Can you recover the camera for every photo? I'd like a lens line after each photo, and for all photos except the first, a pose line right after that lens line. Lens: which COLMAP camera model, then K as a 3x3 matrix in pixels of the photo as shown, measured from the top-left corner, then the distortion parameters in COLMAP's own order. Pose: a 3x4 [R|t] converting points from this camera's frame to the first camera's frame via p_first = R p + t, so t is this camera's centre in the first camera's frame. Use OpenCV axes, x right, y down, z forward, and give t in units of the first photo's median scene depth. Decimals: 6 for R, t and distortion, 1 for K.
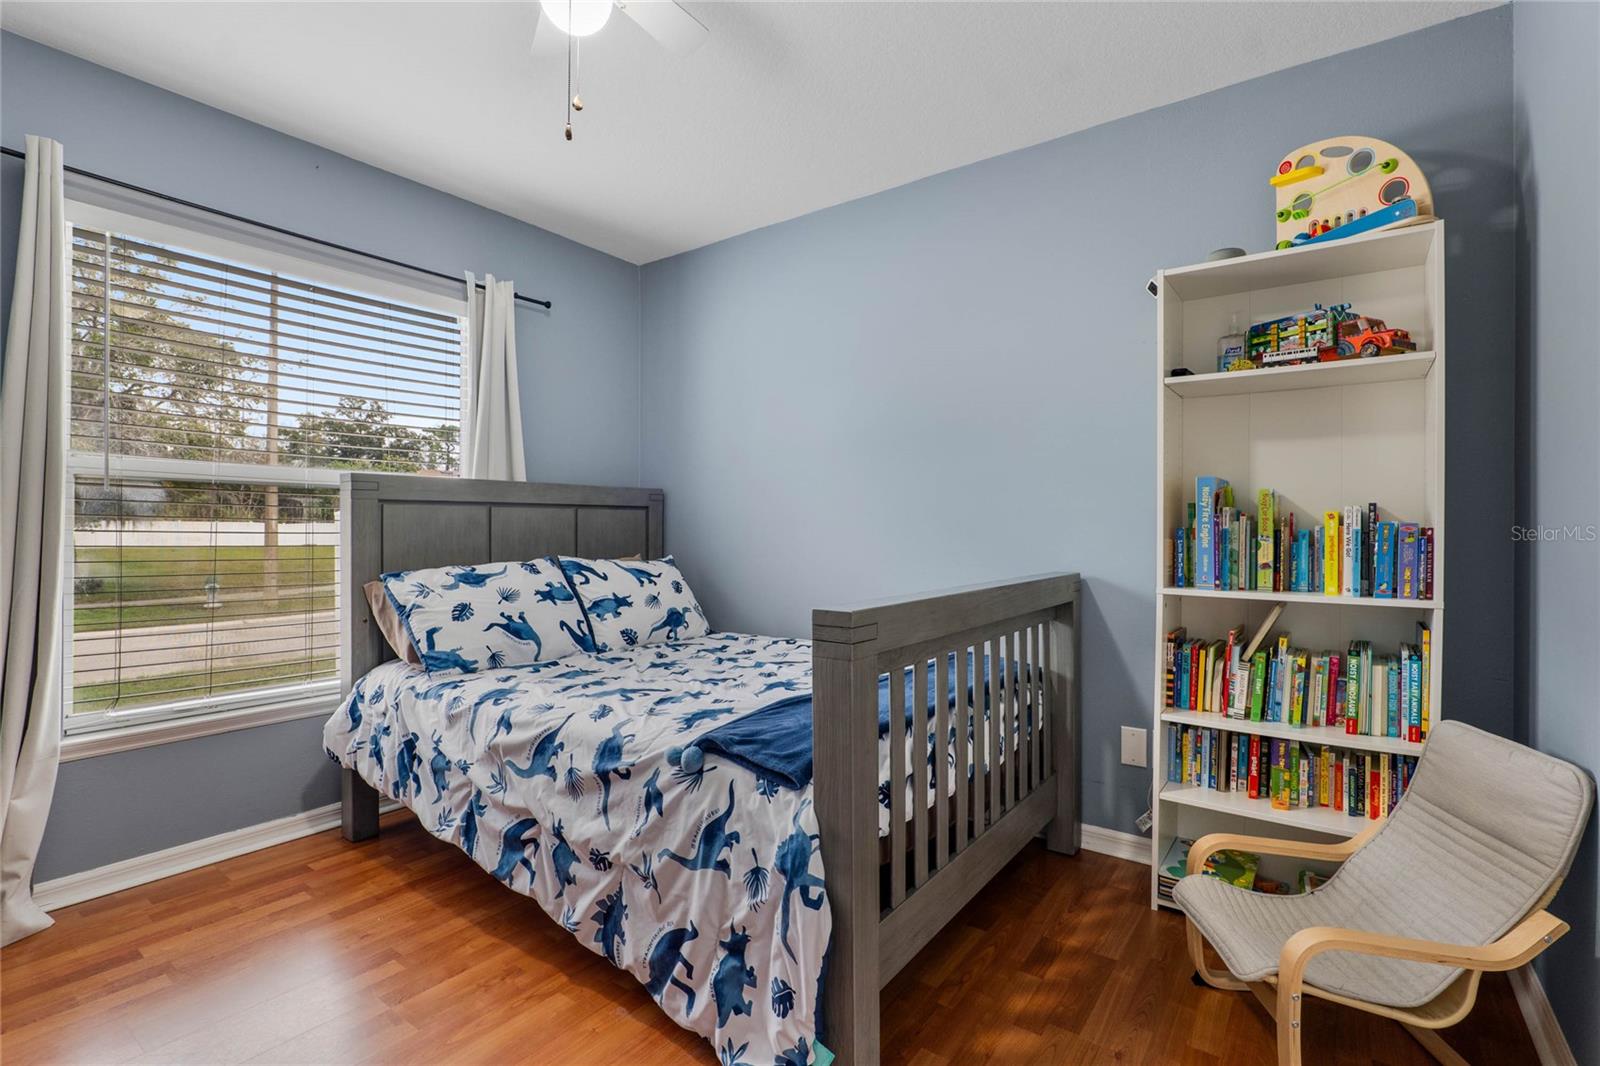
lens RADIAL K [[736.1, 0, 802.5], [0, 736.1, 526.6], [0, 0, 1]] dist [-0.003323, -0.000350]
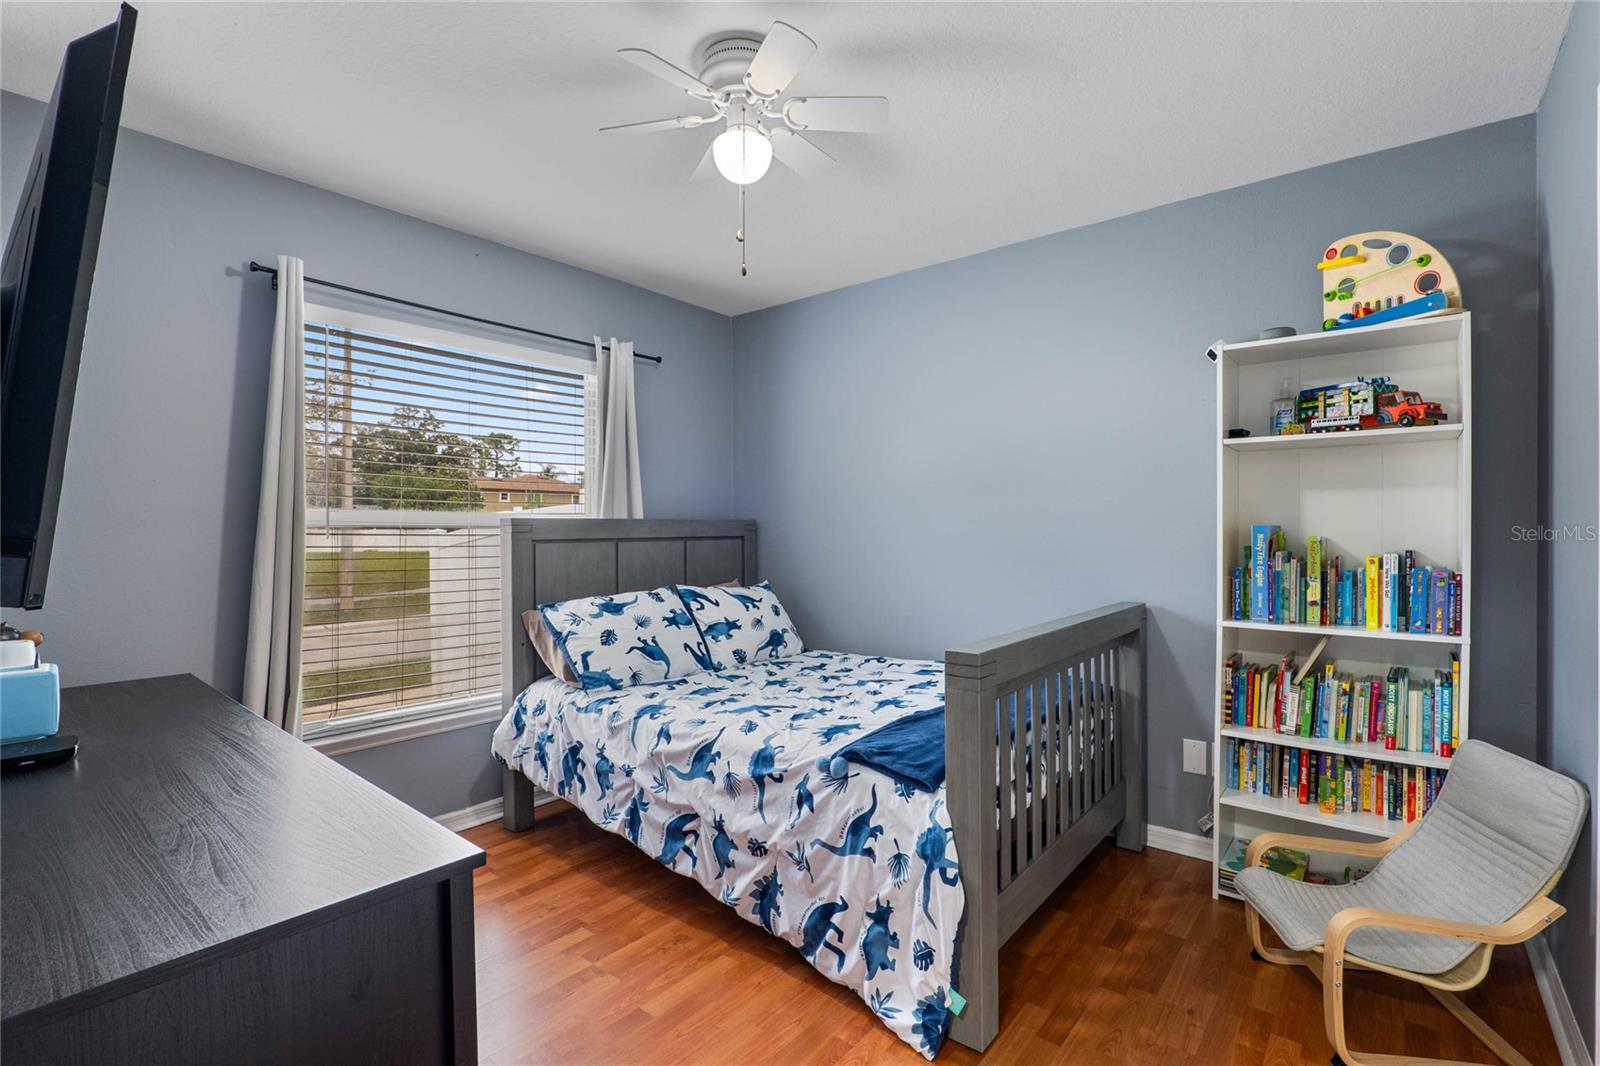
lens RADIAL K [[740.1, 0, 804.0], [0, 740.1, 530.5], [0, 0, 1]] dist [-0.002455, 0.000381]
pose [[0.999021, -0.005039, -0.043948, -0.120393], [0.005307, 0.999968, 0.005988, -0.072502], [0.043916, -0.006216, 0.999016, -0.197376]]
